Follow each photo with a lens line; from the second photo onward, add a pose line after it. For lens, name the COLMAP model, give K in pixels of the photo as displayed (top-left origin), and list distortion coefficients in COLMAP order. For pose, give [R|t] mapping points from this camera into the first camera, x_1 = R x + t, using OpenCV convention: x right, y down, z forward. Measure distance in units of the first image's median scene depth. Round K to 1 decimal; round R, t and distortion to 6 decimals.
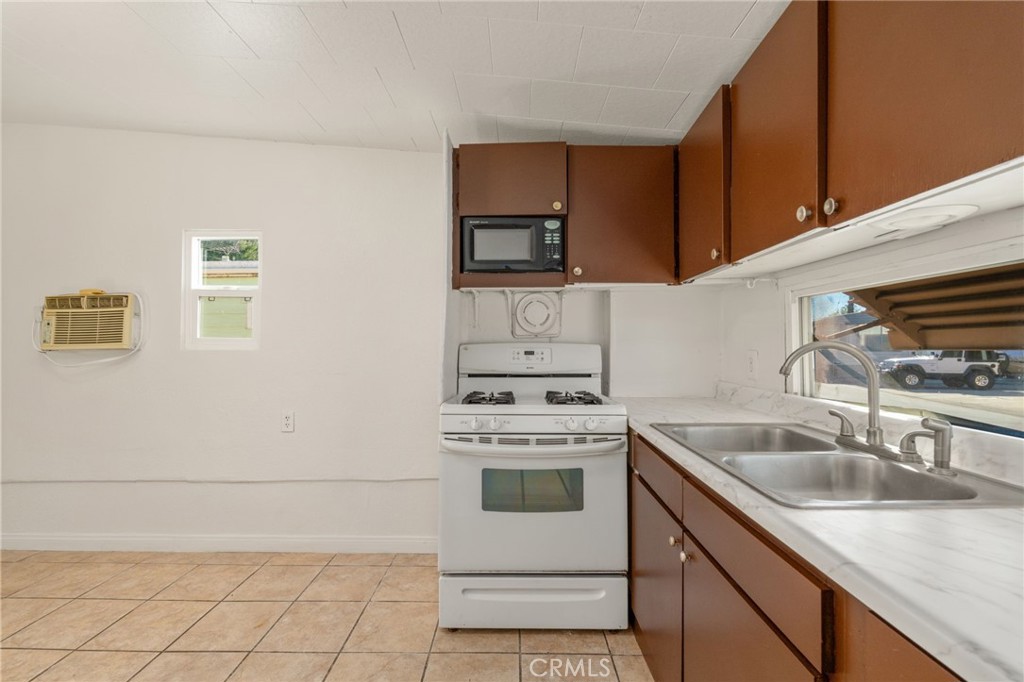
lens RADIAL K [[448.9, 0, 508.0], [0, 448.9, 344.6], [0, 0, 1]] dist [-0.001325, 0.000517]
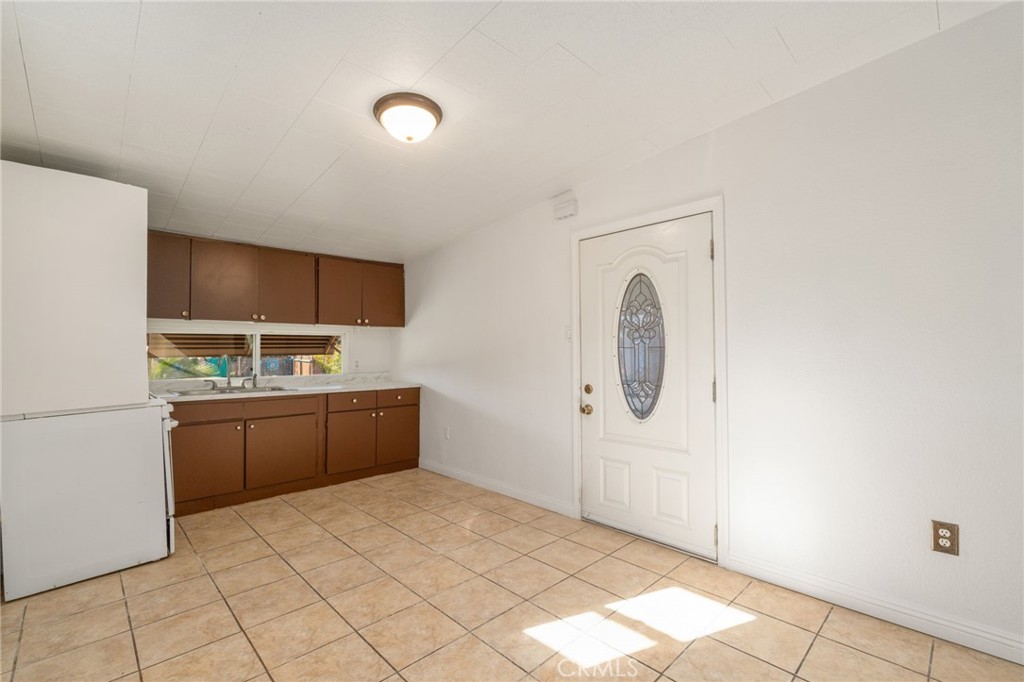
lens RADIAL K [[448.9, 0, 508.0], [0, 448.9, 344.6], [0, 0, 1]] dist [-0.001325, 0.000517]
pose [[-0.702585, 0.021620, 0.711271, -1.905404], [0.010219, 0.999742, -0.020293, 0.007459], [-0.711527, -0.006989, -0.702624, 1.235492]]
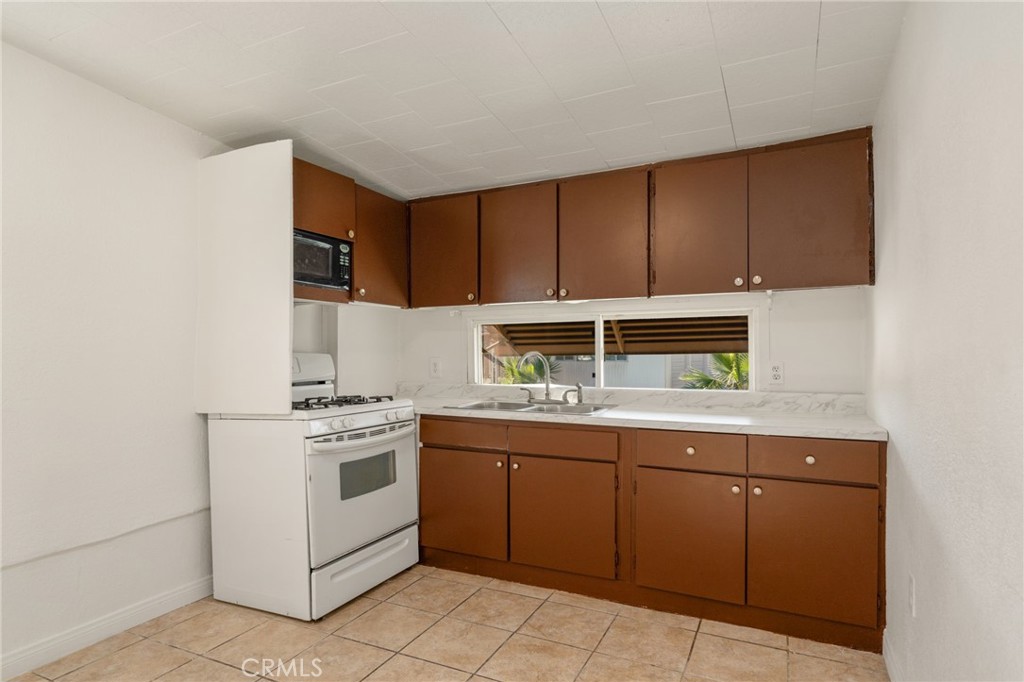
lens RADIAL K [[566.4, 0, 508.9], [0, 566.4, 353.1], [0, 0, 1]] dist [-0.002480, 0.000962]
pose [[0.426365, 0.001023, 0.904550, -1.153655], [0.005067, 0.999981, -0.003520, 0.006366], [-0.904537, 0.006084, 0.426352, 0.010951]]
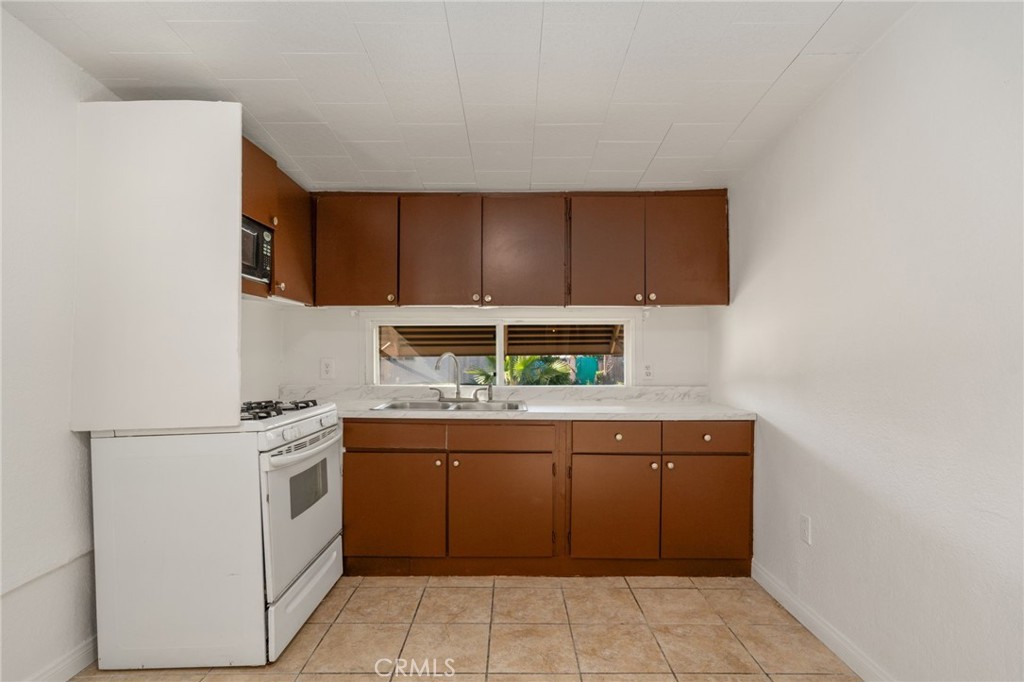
lens RADIAL K [[505.7, 0, 510.8], [0, 505.7, 348.7], [0, 0, 1]] dist [-0.005702, 0.001885]
pose [[-0.014018, 0.011655, 0.999834, -1.184019], [0.001591, 0.999931, -0.011634, 0.001764], [-0.999900, 0.001428, -0.014036, 0.521679]]
